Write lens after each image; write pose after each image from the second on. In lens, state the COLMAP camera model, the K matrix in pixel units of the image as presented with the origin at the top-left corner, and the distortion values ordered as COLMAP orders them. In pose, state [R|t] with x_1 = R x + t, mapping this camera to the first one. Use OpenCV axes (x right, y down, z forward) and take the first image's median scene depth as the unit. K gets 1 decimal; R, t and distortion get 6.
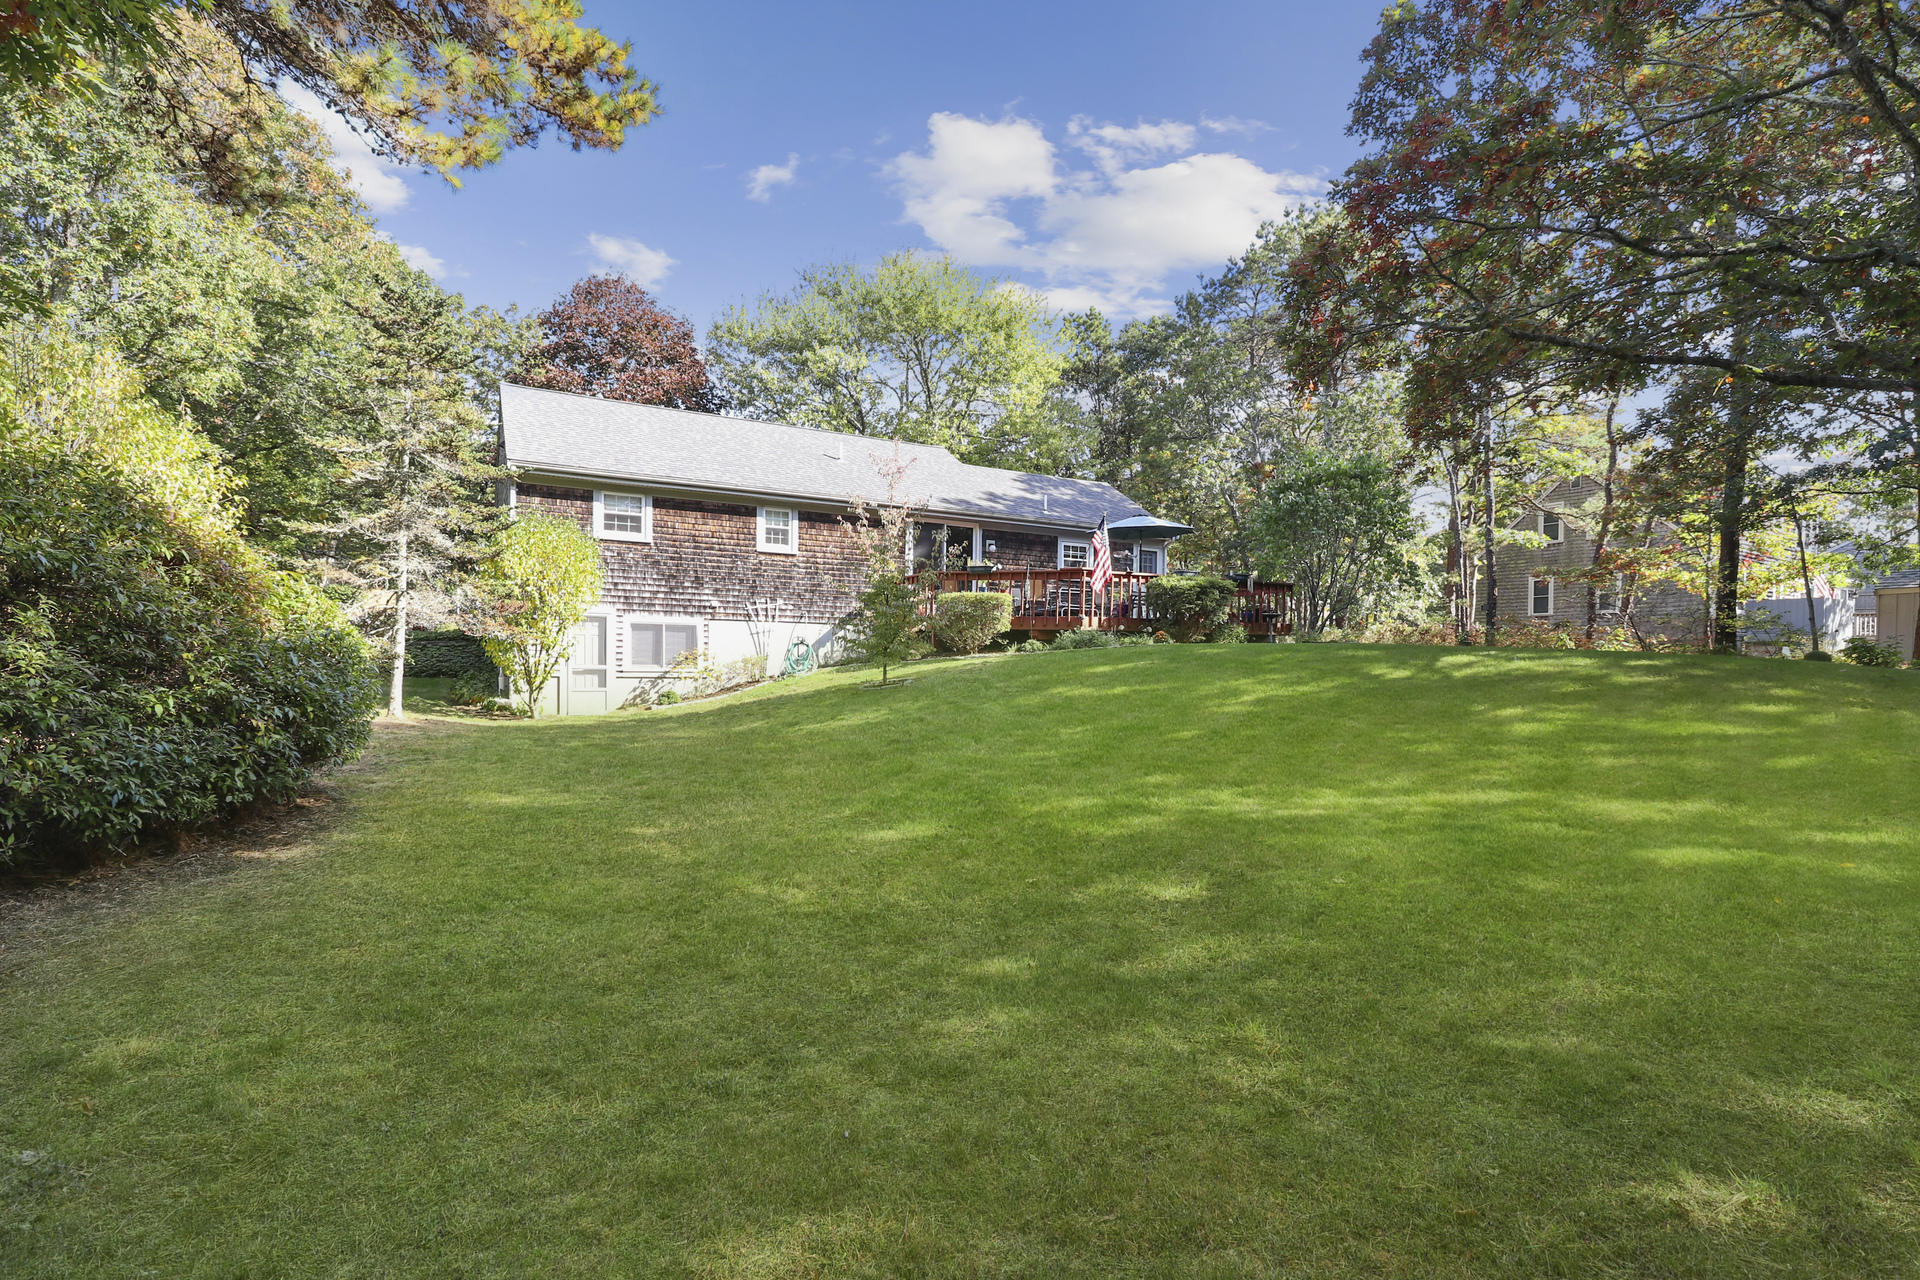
lens RADIAL K [[879.1, 0, 971.6], [0, 879.1, 616.5], [0, 0, 1]] dist [0.004174, -0.010829]
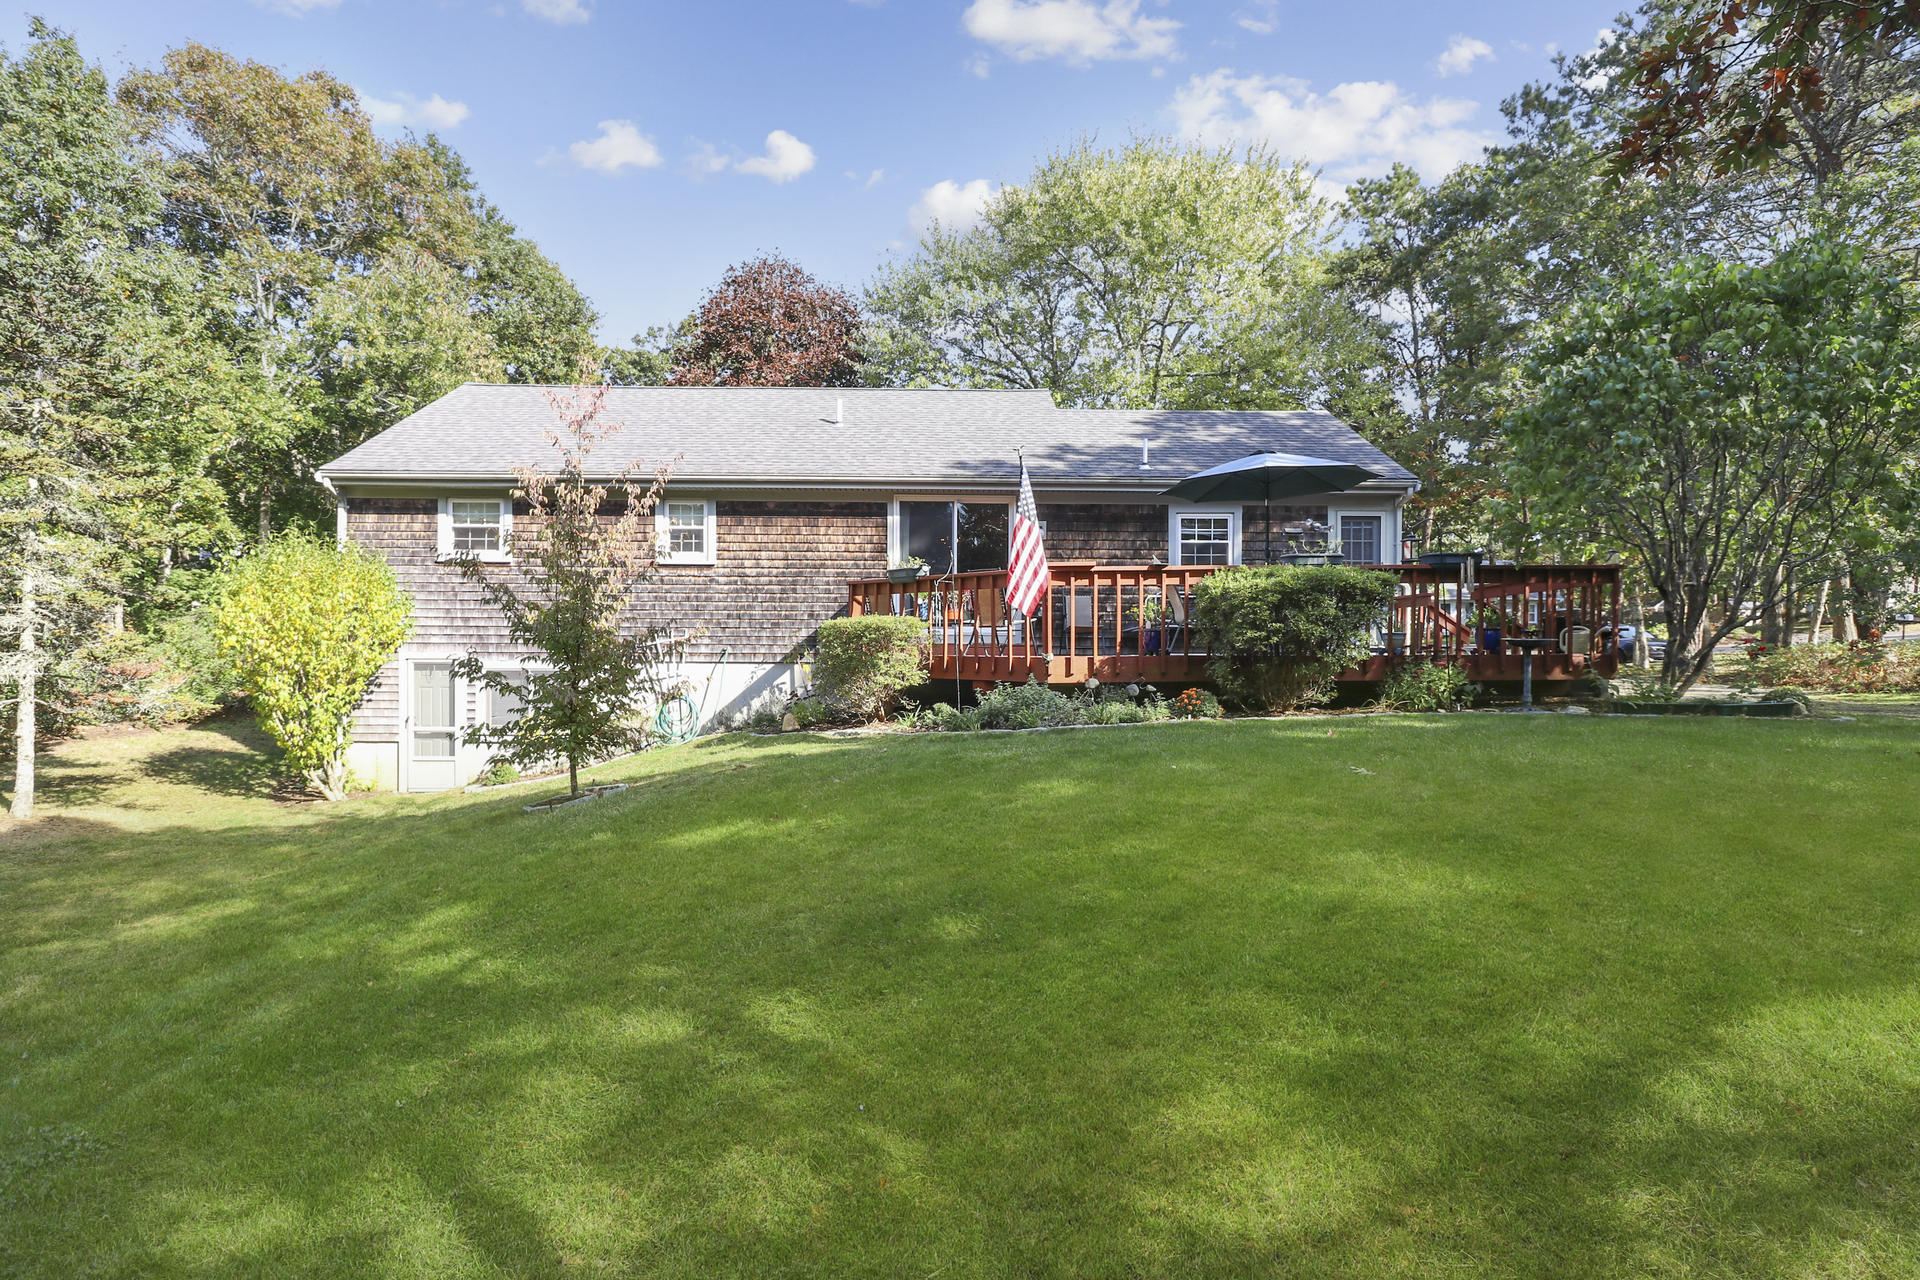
lens RADIAL K [[879.1, 0, 971.6], [0, 879.1, 616.5], [0, 0, 1]] dist [0.004174, -0.010829]
pose [[0.885439, -0.028537, -0.463879, 0.306773], [0.032095, 0.999485, -0.000224, -0.023473], [0.463646, -0.014690, 0.885898, 0.488451]]
